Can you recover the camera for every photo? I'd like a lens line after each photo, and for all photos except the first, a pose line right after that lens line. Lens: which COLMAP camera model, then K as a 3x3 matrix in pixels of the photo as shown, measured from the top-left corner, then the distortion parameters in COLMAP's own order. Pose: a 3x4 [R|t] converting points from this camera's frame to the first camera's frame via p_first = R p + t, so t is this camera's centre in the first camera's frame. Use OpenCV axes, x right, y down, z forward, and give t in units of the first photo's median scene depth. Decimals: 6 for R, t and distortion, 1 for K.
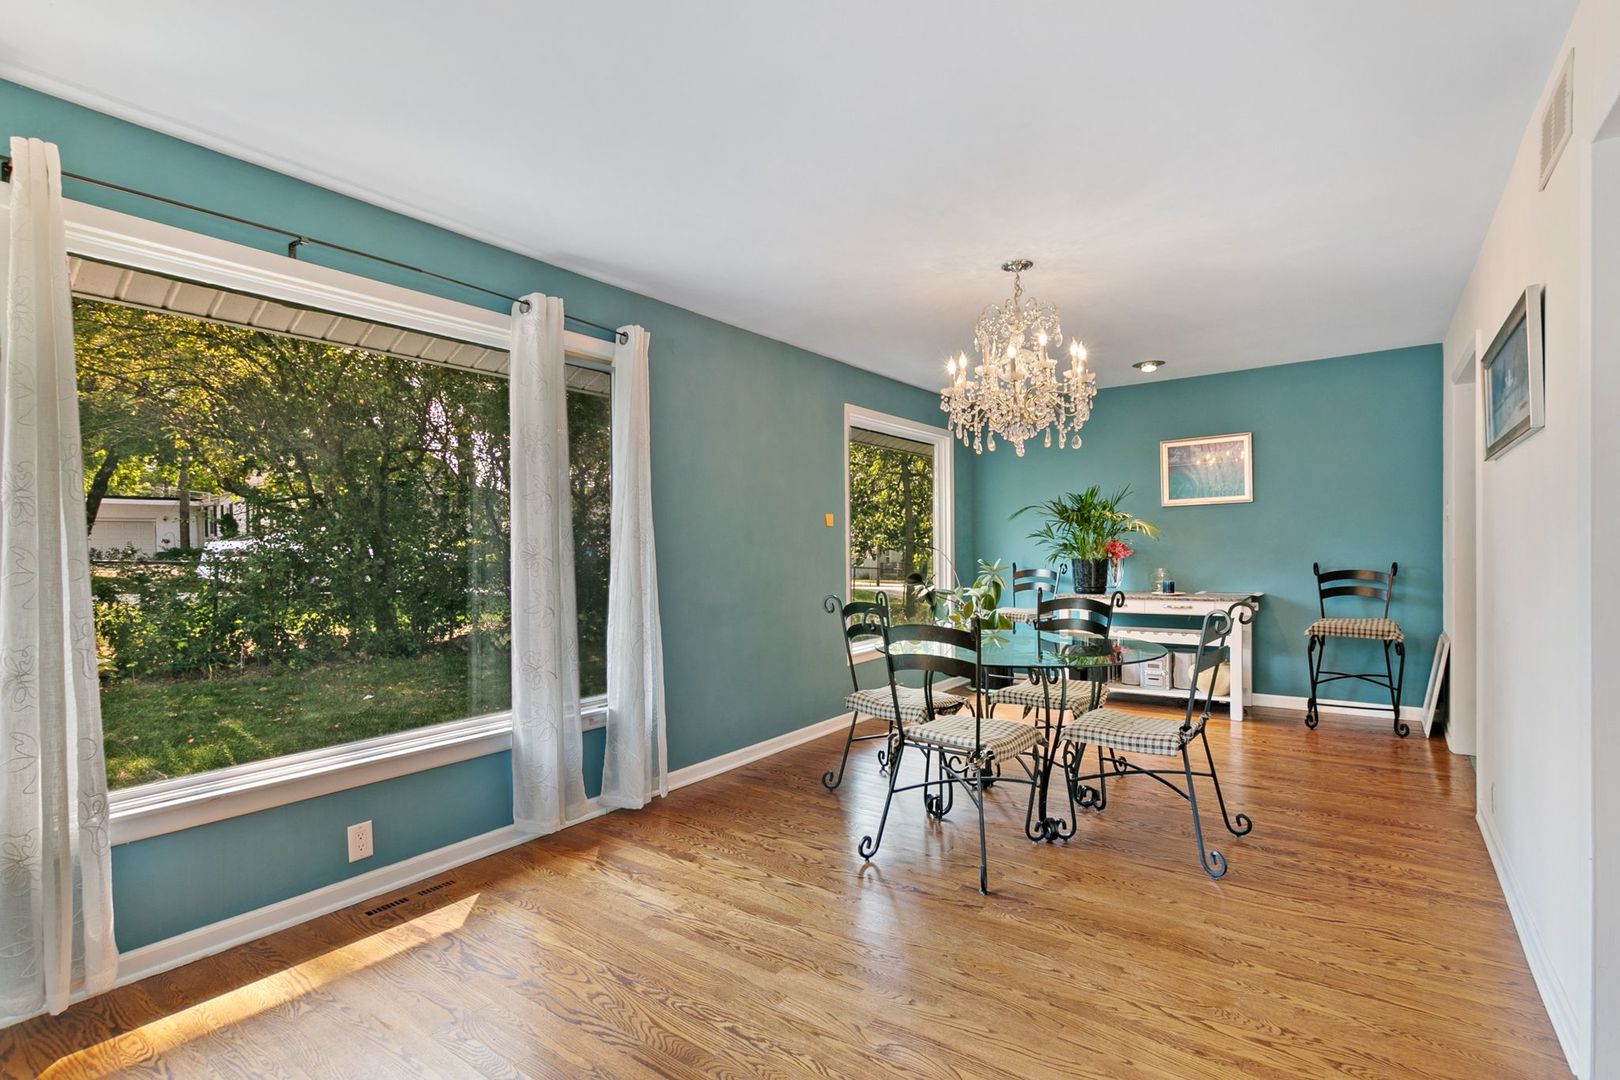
lens RADIAL K [[758.0, 0, 809.6], [0, 758.0, 548.2], [0, 0, 1]] dist [0.004677, 0.000992]
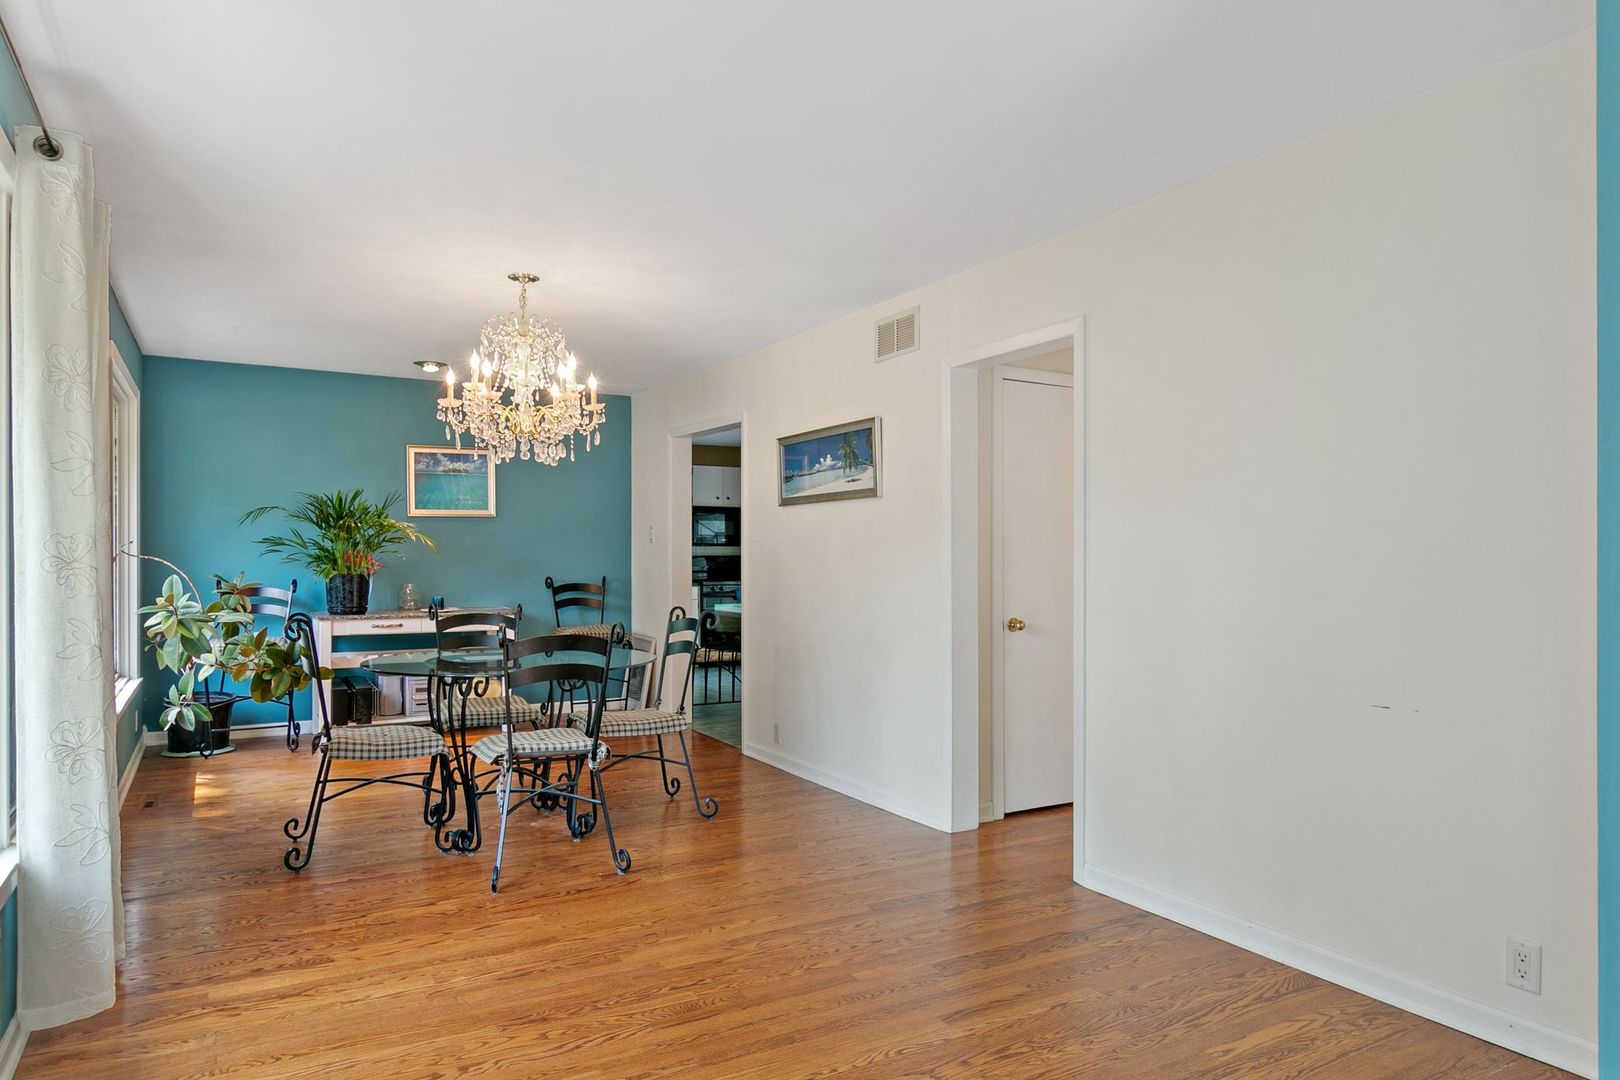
lens RADIAL K [[1014.1, 0, 808.9], [0, 1014.1, 543.6], [0, 0, 1]] dist [-0.003469, -0.001835]
pose [[0.403952, 0.027356, 0.914371, -0.869813], [-0.009834, 0.999625, -0.025562, 0.008719], [-0.914727, 0.001334, 0.404070, 0.132865]]
